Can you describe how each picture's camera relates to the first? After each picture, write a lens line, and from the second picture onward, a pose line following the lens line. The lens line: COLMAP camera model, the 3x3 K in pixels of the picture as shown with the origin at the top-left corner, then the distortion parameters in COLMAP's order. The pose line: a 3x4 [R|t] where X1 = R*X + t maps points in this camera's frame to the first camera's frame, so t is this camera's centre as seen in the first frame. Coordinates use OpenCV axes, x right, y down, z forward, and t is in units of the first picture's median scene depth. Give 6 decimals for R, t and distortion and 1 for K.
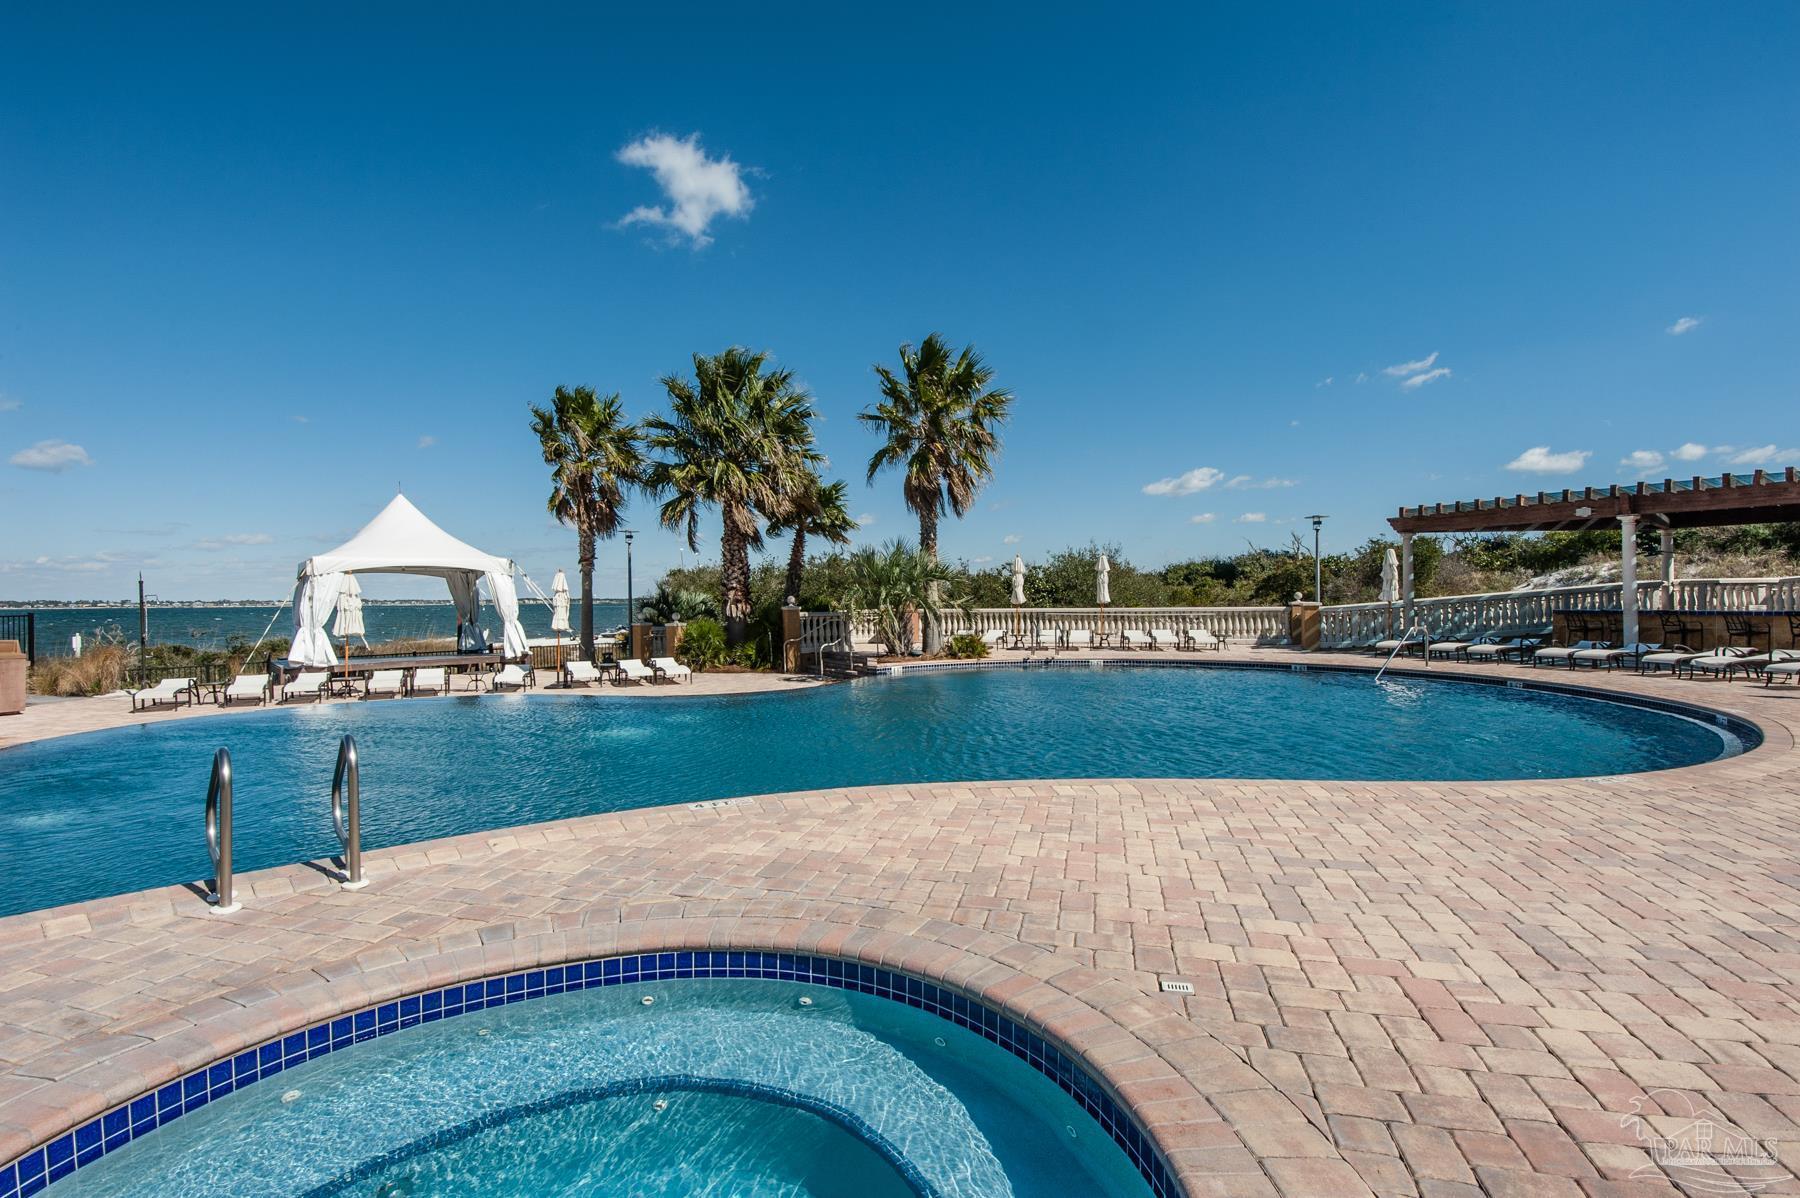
lens RADIAL K [[849.7, 0, 900.0], [0, 849.7, 599.0], [0, 0, 1]] dist [-0.000296, -0.009953]
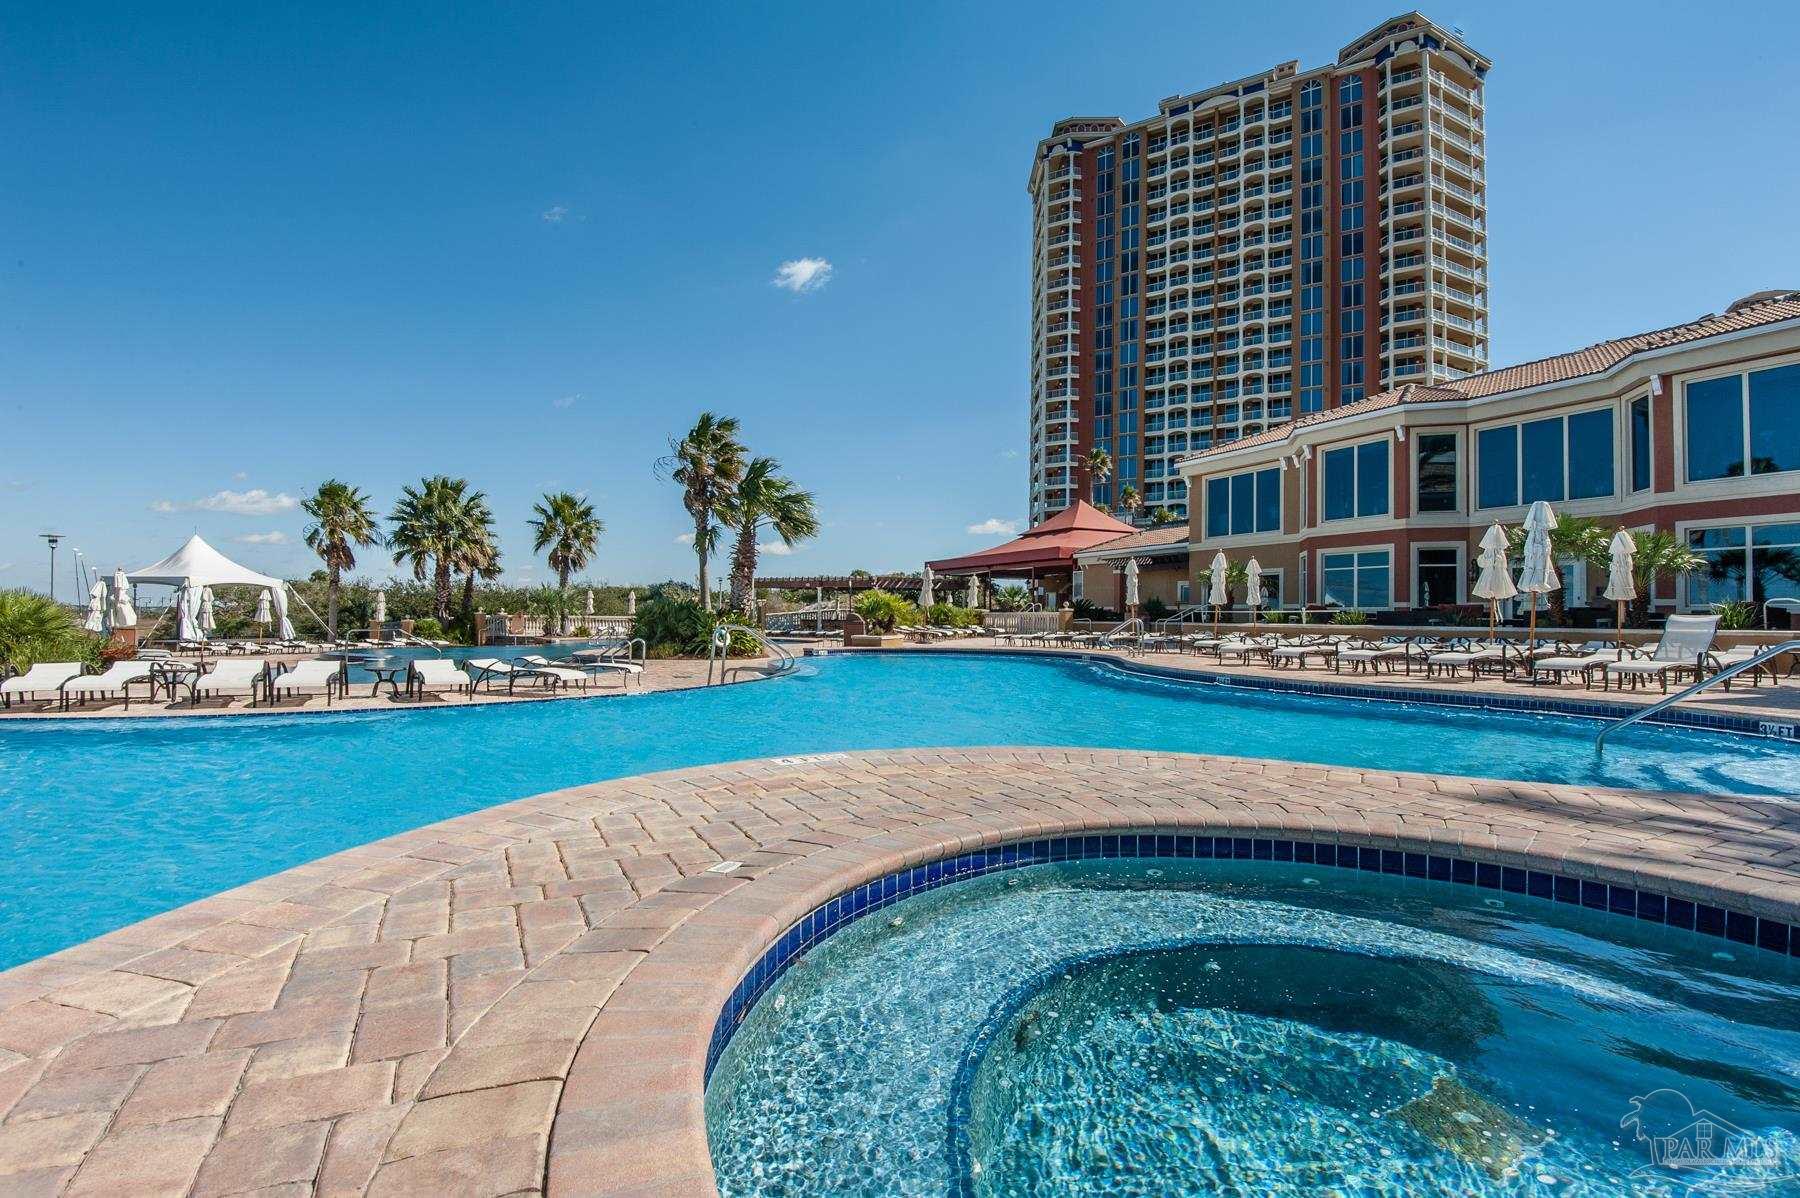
lens RADIAL K [[843.3, 0, 904.3], [0, 843.3, 607.6], [0, 0, 1]] dist [0.000368, -0.000292]
pose [[0.732739, 0.023135, 0.680116, -0.739630], [-0.013636, 0.999720, -0.019315, 0.022834], [-0.680373, 0.004879, 0.732850, -1.091184]]
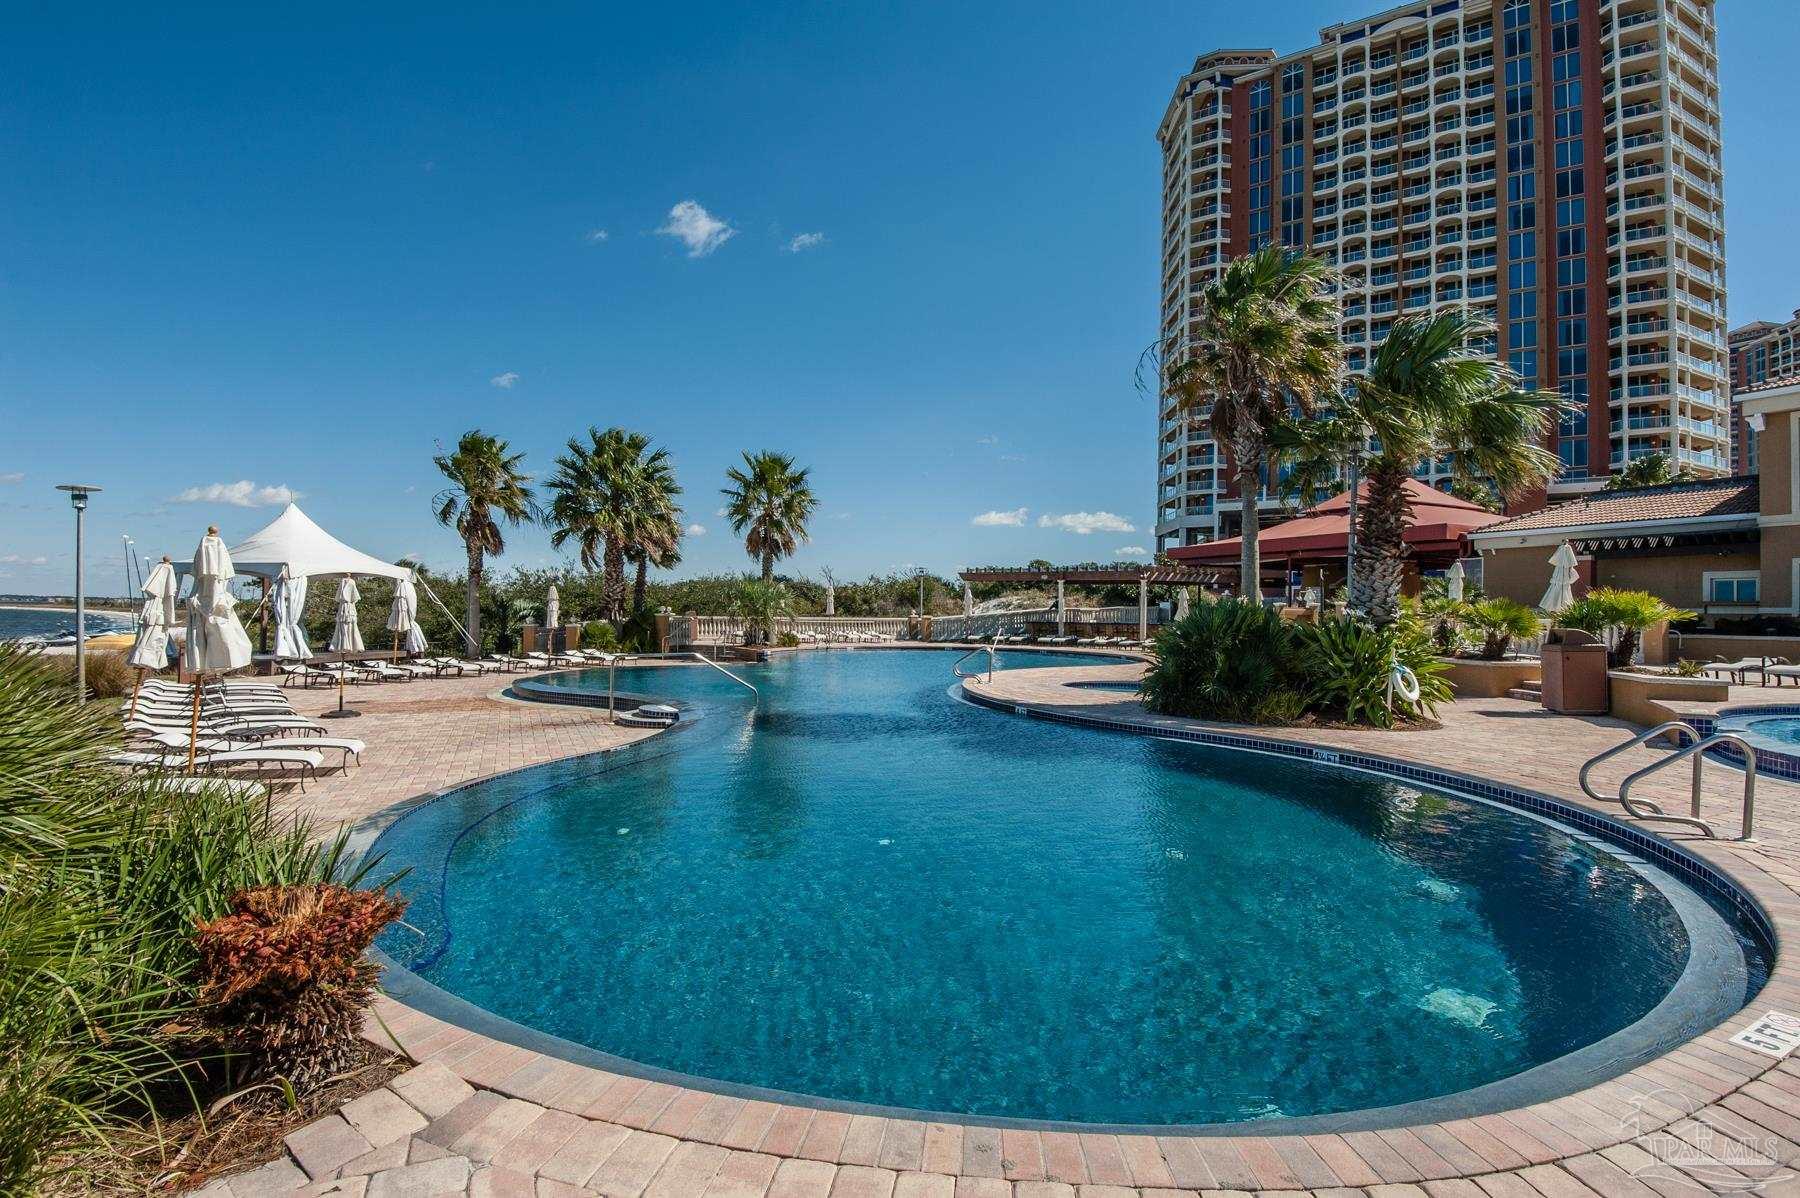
lens RADIAL K [[849.7, 0, 900.0], [0, 849.7, 599.0], [0, 0, 1]] dist [-0.000296, -0.009953]
pose [[0.752043, 0.026806, 0.658568, -0.779396], [-0.016912, 0.999628, -0.021376, 0.008820], [-0.658897, 0.004938, 0.752217, -0.352946]]
